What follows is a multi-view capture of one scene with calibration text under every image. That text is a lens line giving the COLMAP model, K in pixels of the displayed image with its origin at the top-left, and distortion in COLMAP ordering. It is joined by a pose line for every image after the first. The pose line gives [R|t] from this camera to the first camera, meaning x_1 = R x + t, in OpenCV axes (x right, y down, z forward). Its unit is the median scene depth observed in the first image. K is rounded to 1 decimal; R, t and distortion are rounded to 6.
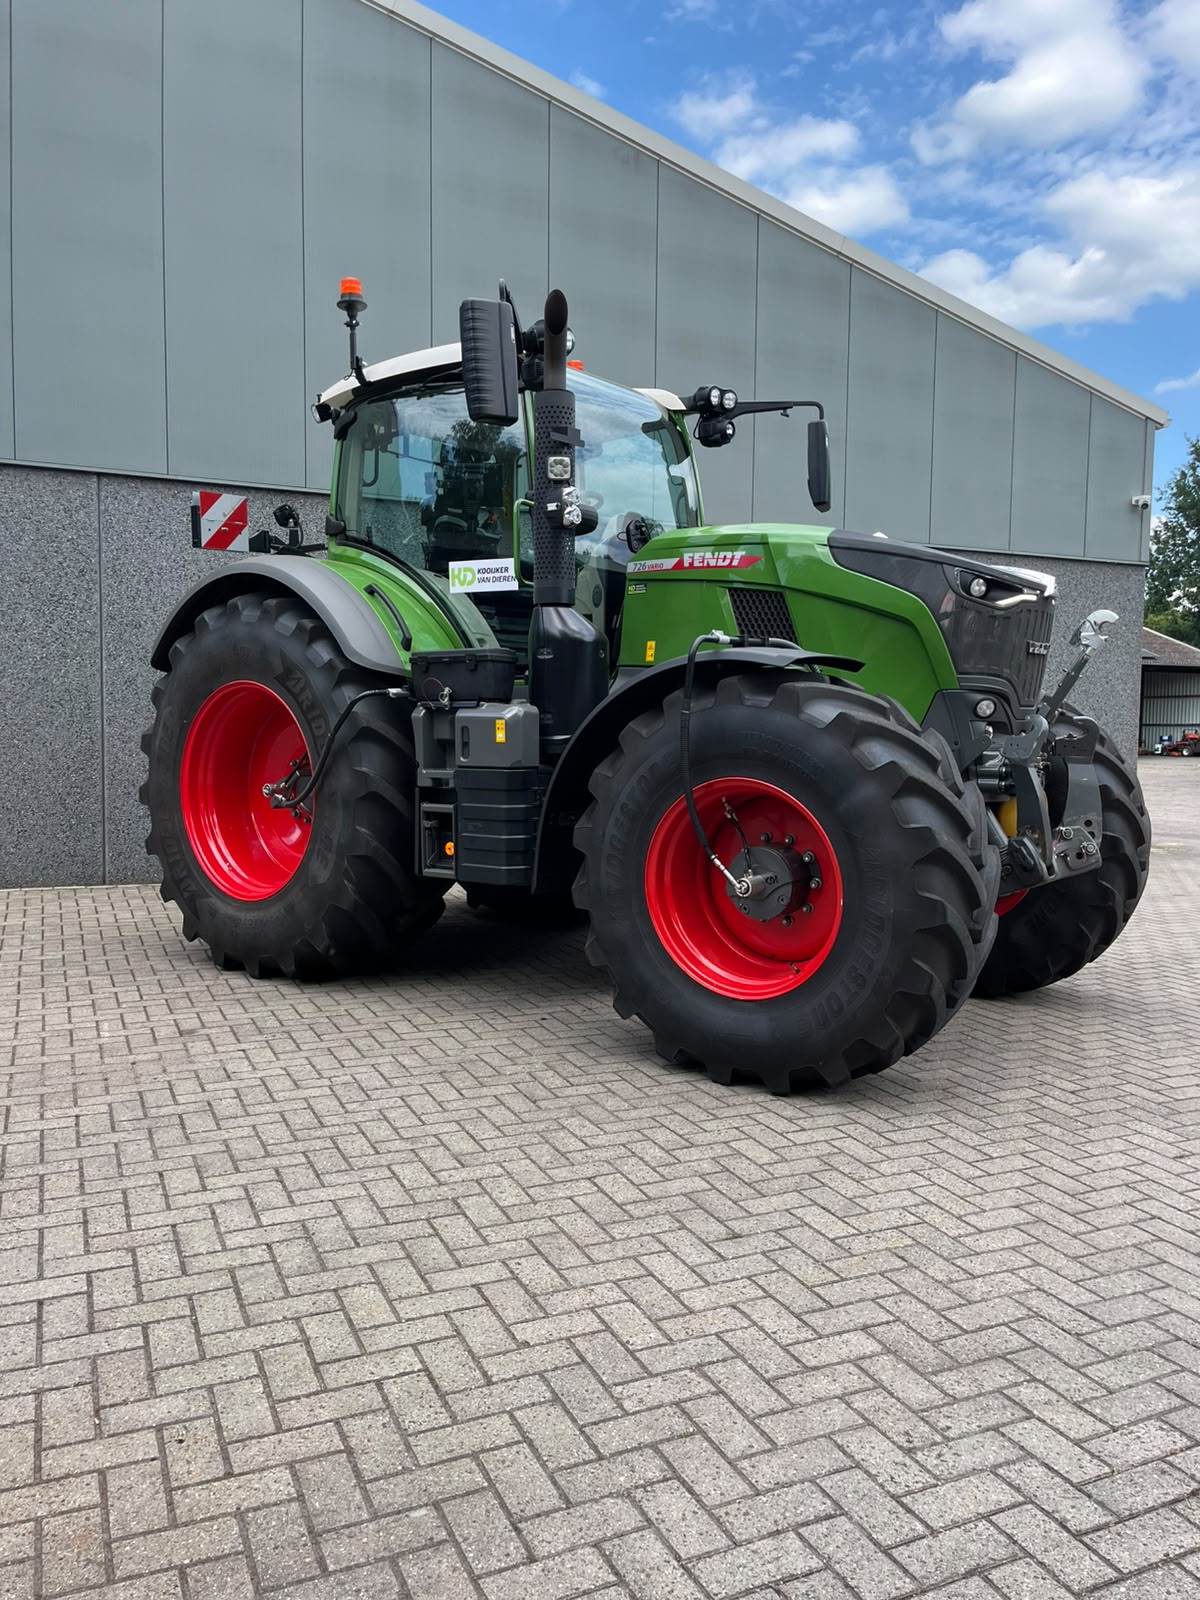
lens RADIAL K [[1207.6, 0, 594.7], [0, 1207.6, 798.5], [0, 0, 1]] dist [0.068948, -0.100023]
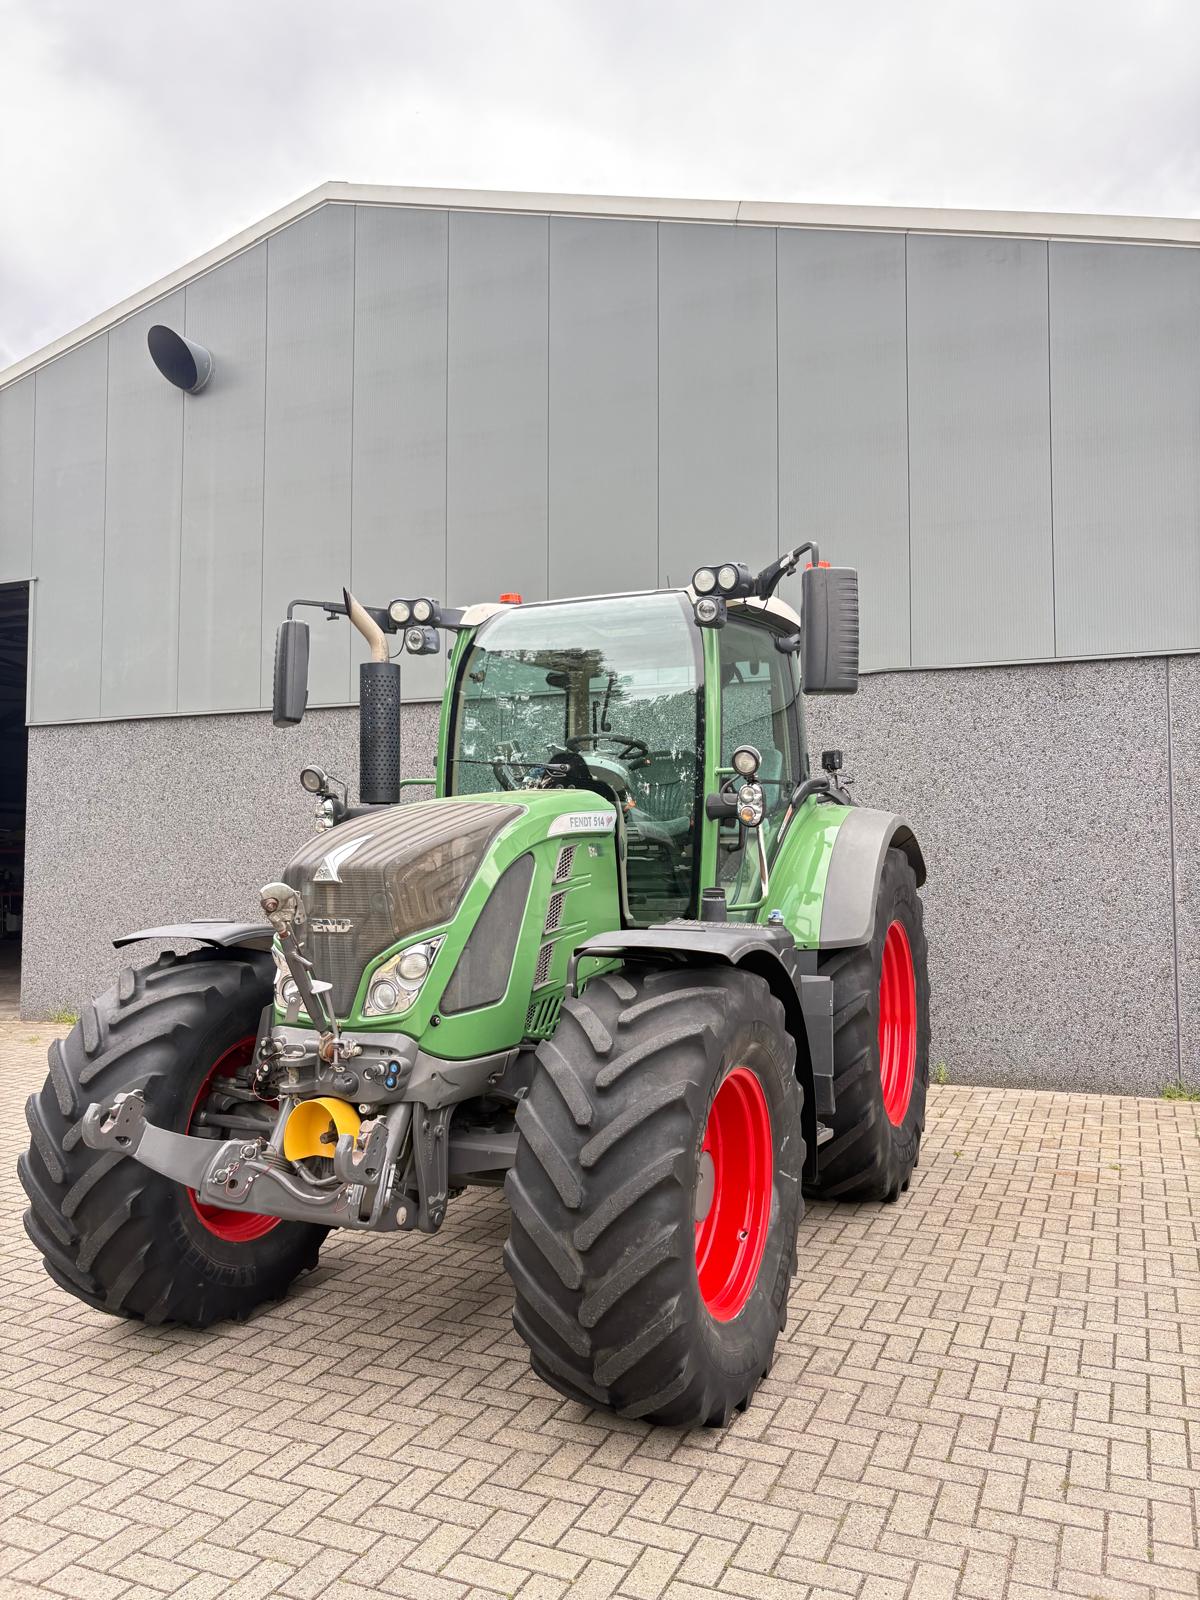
lens RADIAL K [[1196.9, 0, 602.3], [0, 1196.9, 789.8], [0, 0, 1]] dist [0.076290, -0.093259]
pose [[0.668825, -0.055337, -0.741358, 1.040078], [-0.035463, 0.993716, -0.106167, -0.107177], [0.742574, 0.097298, 0.662659, 0.587638]]
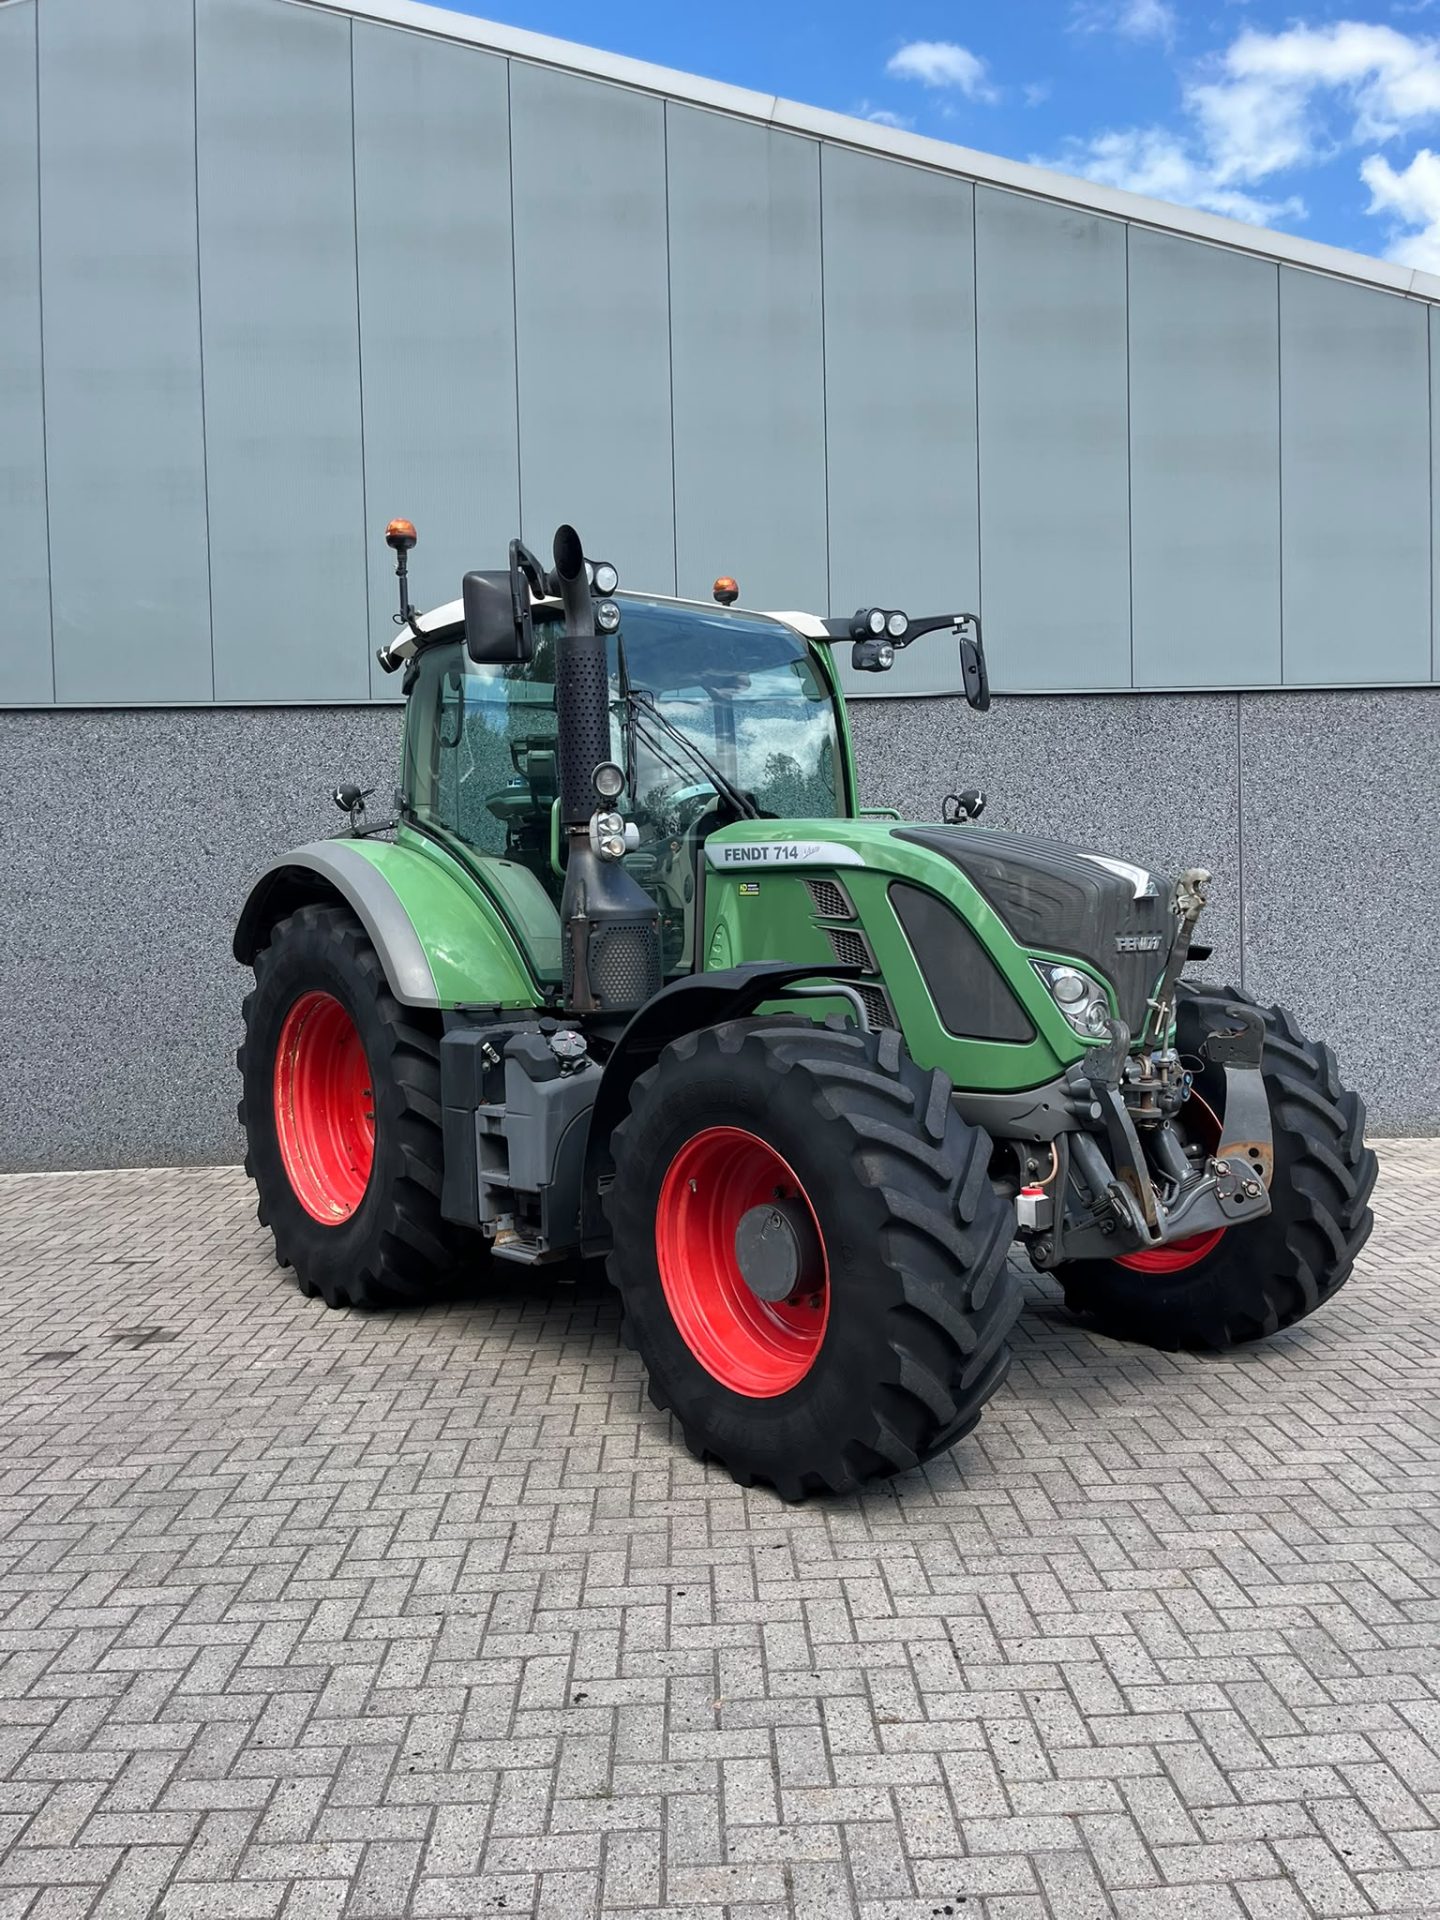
lens RADIAL K [[1445.2, 0, 723.8], [0, 1445.2, 953.8], [0, 0, 1]] dist [0.075138, -0.094121]
pose [[0.924288, -0.026064, -0.380804, 0.369428], [0.010521, 0.999027, -0.042841, -0.064000], [0.381550, 0.035591, 0.923663, 0.160661]]
